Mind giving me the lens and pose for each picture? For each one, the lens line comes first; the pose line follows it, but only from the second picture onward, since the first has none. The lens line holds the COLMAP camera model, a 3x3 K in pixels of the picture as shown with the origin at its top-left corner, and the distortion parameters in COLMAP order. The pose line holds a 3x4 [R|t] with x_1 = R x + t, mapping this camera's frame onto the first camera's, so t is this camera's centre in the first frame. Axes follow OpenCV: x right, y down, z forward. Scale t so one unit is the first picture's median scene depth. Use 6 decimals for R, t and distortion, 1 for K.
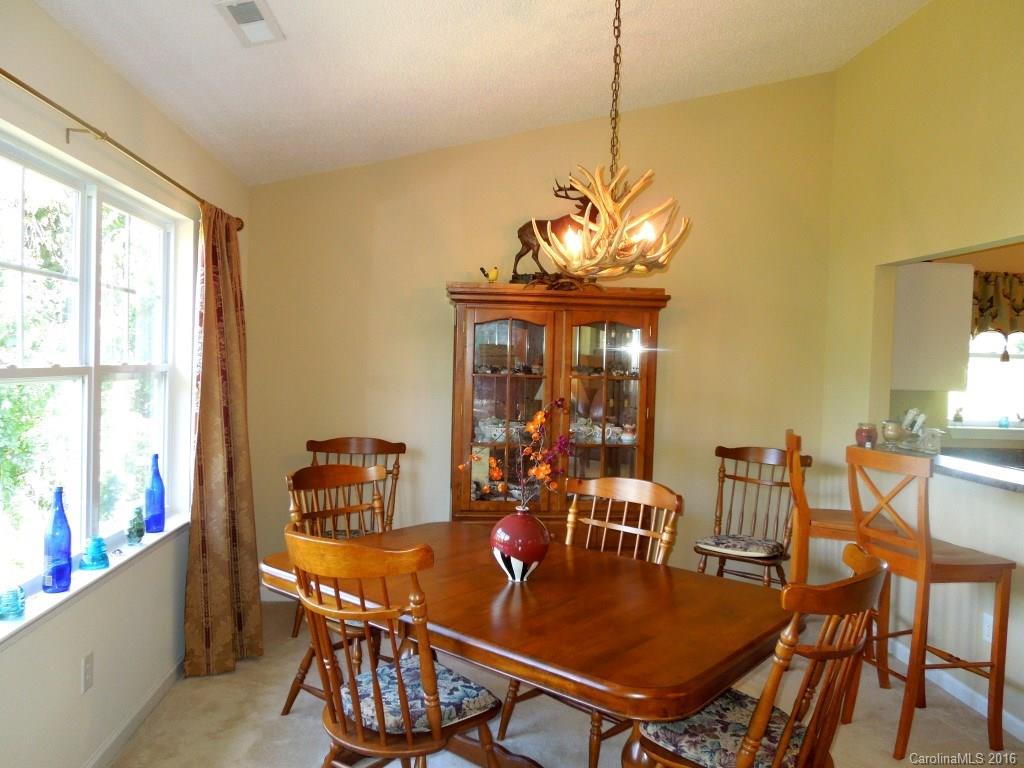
lens RADIAL K [[776.6, 0, 512.0], [0, 776.6, 384.0], [0, 0, 1]] dist [-0.055929, -0.000526]
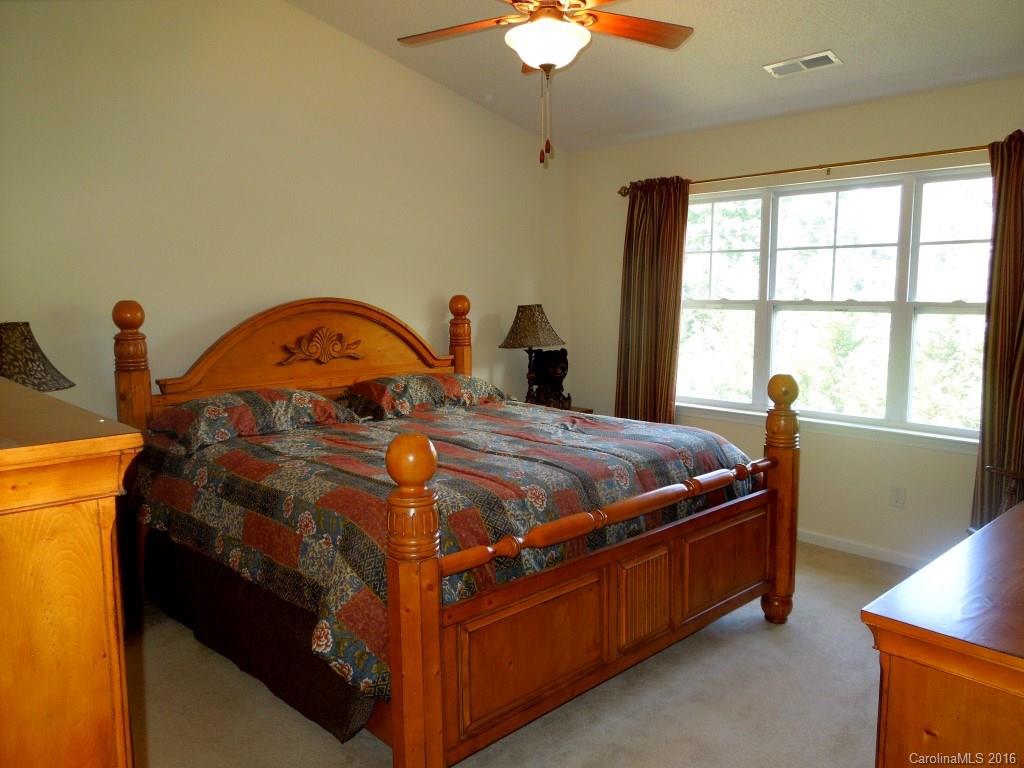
lens RADIAL K [[759.3, 0, 512.0], [0, 759.3, 384.0], [0, 0, 1]] dist [0.005416, 0.004177]
pose [[-0.778694, 0.050495, -0.625369, 0.674234], [-0.045998, 0.989479, 0.137170, -0.030931], [0.625716, 0.135579, -0.768179, 1.273032]]
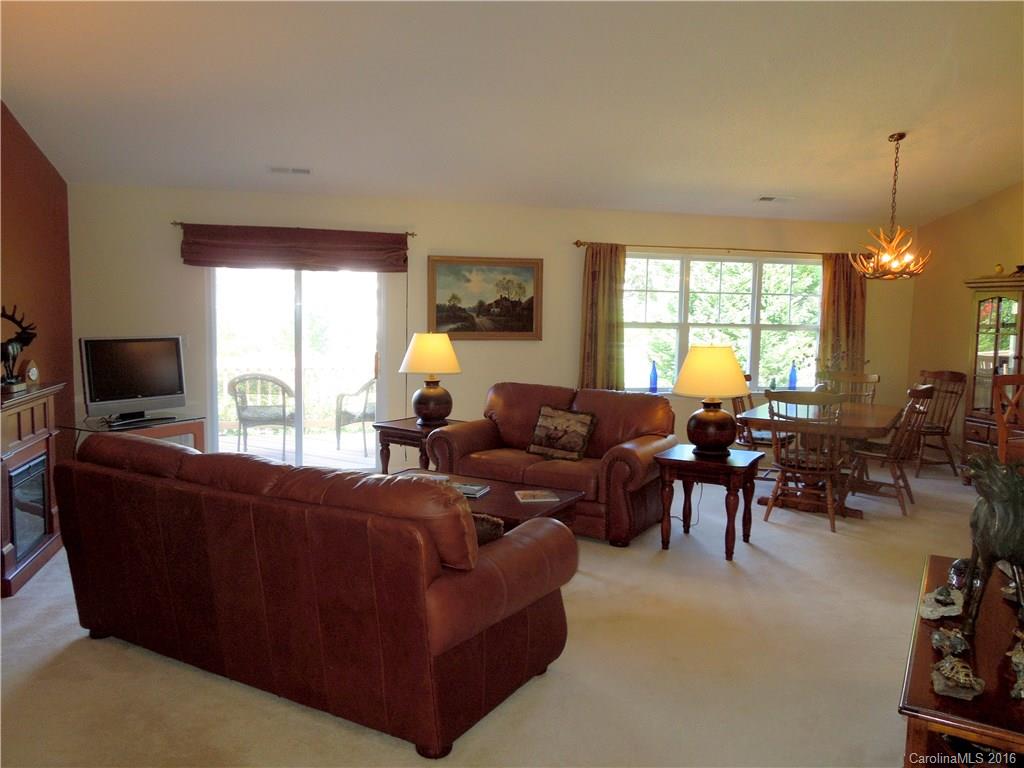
lens RADIAL K [[759.3, 0, 512.0], [0, 759.3, 384.0], [0, 0, 1]] dist [0.005416, 0.004177]
pose [[0.182116, 0.073169, -0.980551, 1.487059], [-0.043374, 0.996855, 0.066330, 0.033781], [0.982320, 0.030451, 0.184717, -0.281453]]
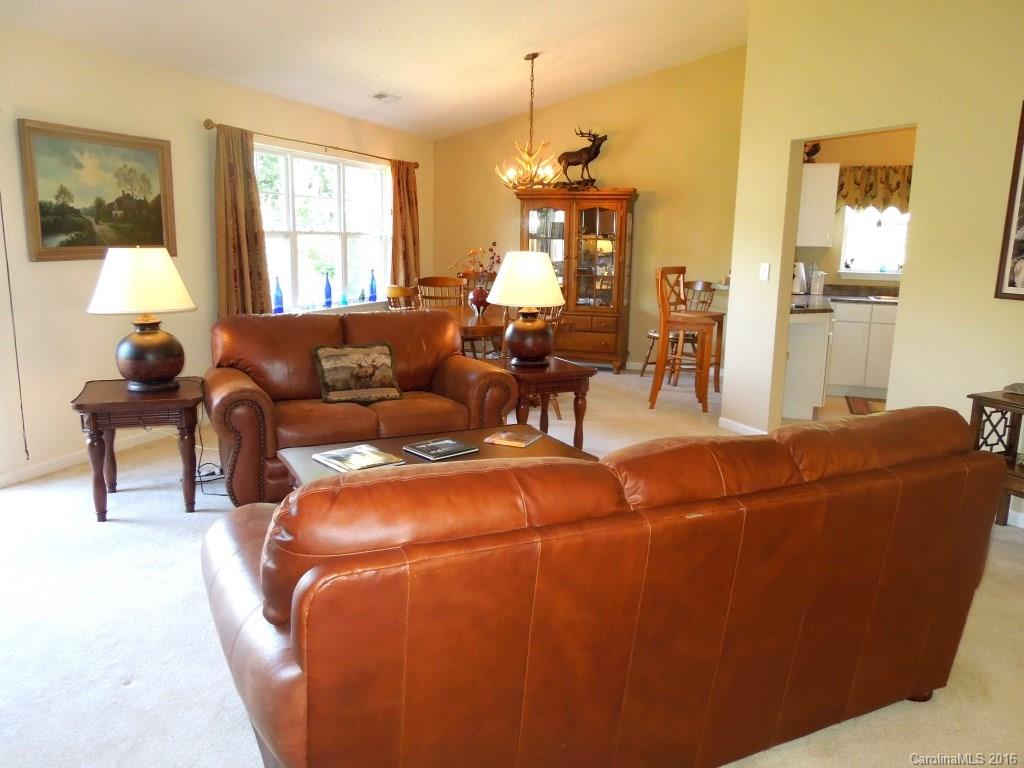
lens RADIAL K [[759.3, 0, 512.0], [0, 759.3, 384.0], [0, 0, 1]] dist [0.005416, 0.004177]
pose [[0.905693, 0.073614, -0.417495, 0.814551], [-0.007046, 0.987286, 0.158798, 0.052950], [0.423876, -0.140881, 0.894696, -0.855837]]
